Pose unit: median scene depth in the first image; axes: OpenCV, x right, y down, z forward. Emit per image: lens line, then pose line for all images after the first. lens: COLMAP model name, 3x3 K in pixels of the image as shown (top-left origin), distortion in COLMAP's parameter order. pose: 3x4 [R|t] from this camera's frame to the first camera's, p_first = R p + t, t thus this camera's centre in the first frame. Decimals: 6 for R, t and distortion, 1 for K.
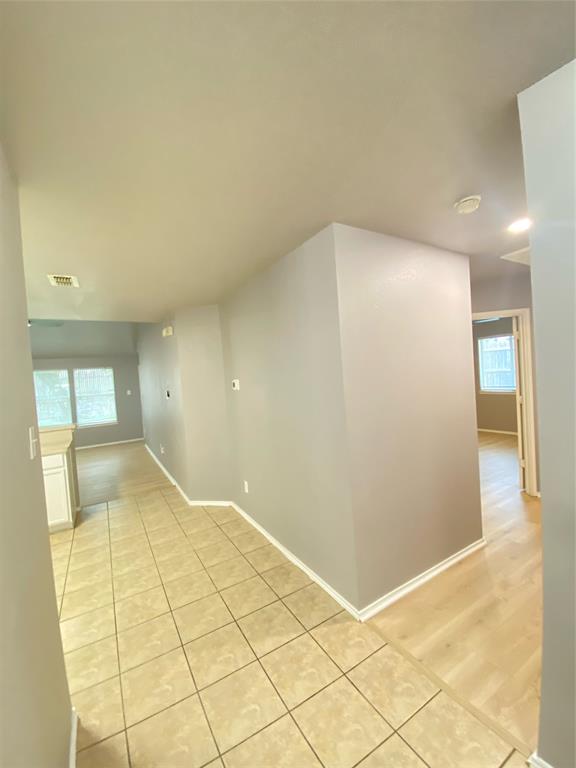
lens RADIAL K [[314.8, 0, 292.3], [0, 314.8, 383.0], [0, 0, 1]] dist [0.005808, -0.012009]
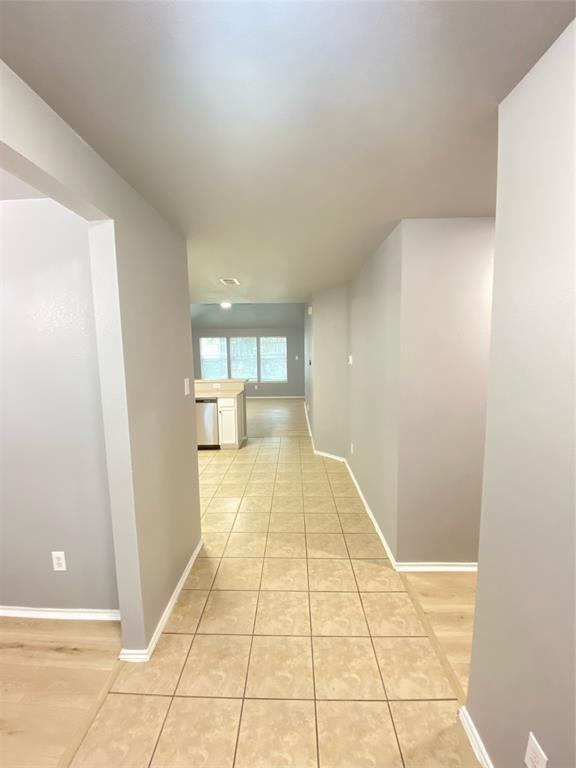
lens RADIAL K [[314.8, 0, 291.8], [0, 314.8, 382.0], [0, 0, 1]] dist [0.005808, -0.012009]
pose [[0.847412, 0.111157, -0.519170, 0.332432], [-0.061075, 0.991756, 0.112650, -0.040211], [0.527412, -0.063752, 0.847215, -0.125730]]
